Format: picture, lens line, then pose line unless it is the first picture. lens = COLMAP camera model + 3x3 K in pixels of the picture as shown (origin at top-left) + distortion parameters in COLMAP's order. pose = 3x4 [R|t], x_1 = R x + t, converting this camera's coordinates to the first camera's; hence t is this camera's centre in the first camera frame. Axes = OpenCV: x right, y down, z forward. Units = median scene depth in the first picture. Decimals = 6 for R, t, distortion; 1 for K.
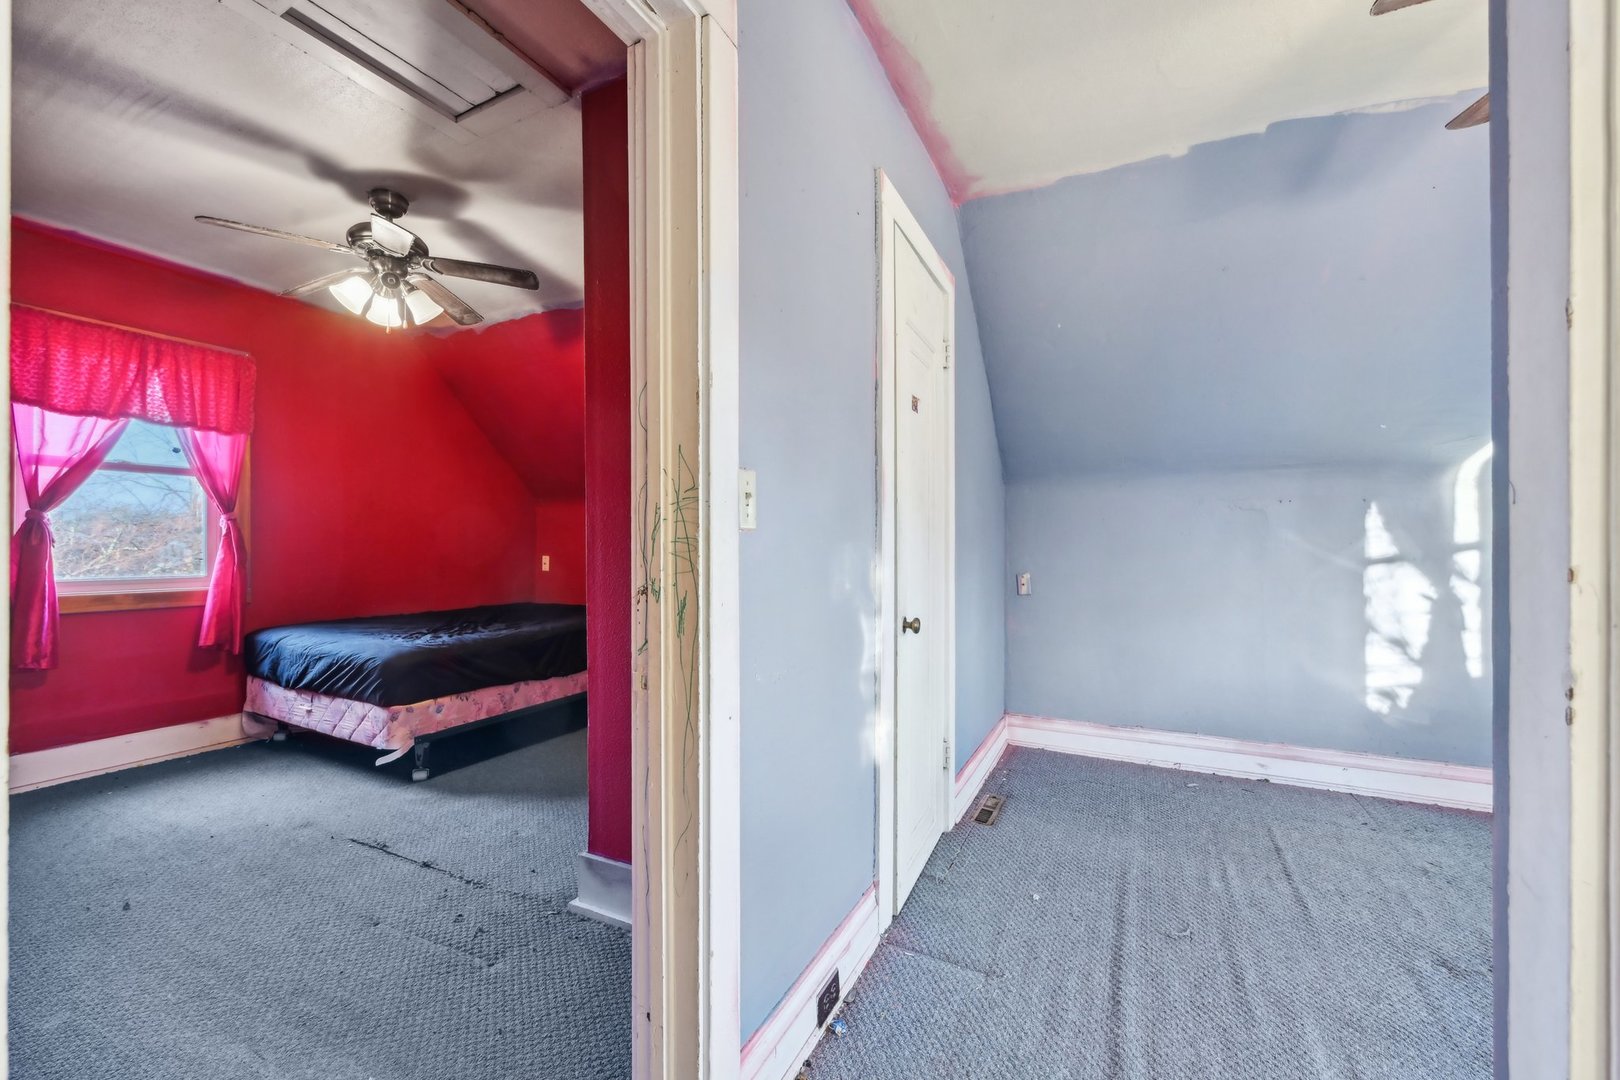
lens RADIAL K [[648.1, 0, 824.0], [0, 648.1, 550.2], [0, 0, 1]] dist [-0.000233, 0.000256]
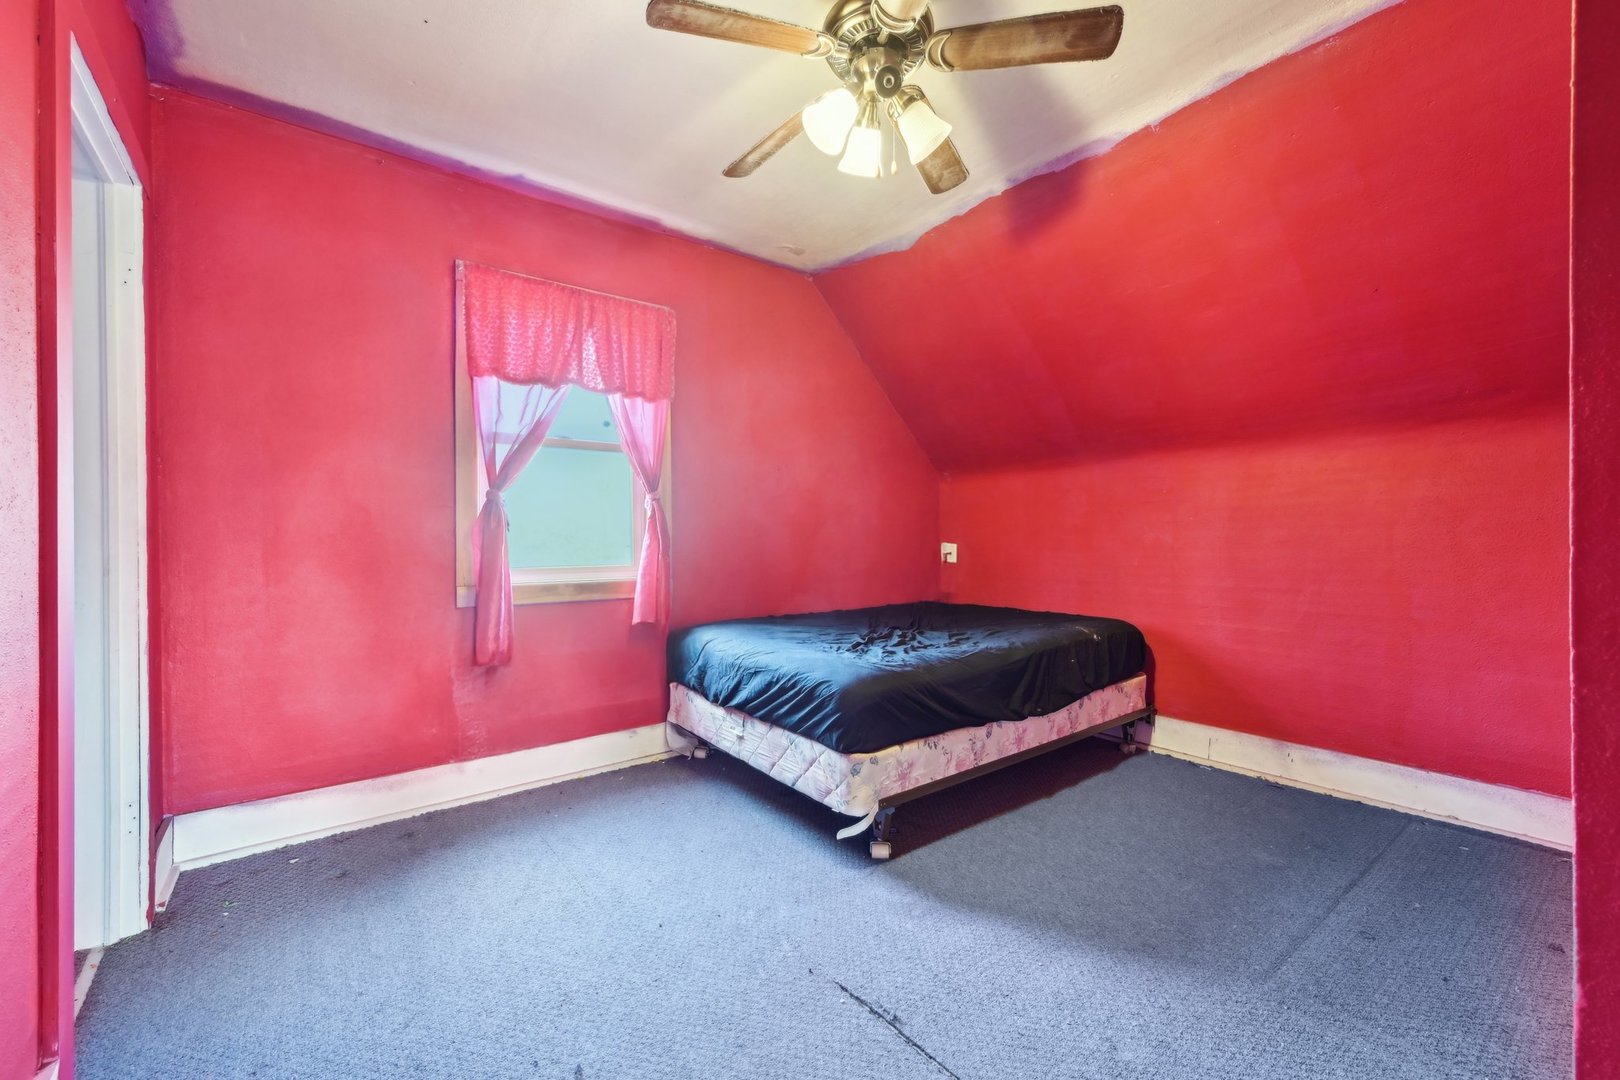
lens RADIAL K [[648.1, 0, 824.0], [0, 648.1, 550.2], [0, 0, 1]] dist [-0.000233, 0.000256]
pose [[0.906246, -0.002728, -0.422742, -0.373117], [0.006056, 0.999960, 0.006528, 0.017381], [0.422708, -0.008476, 0.906226, 0.335673]]
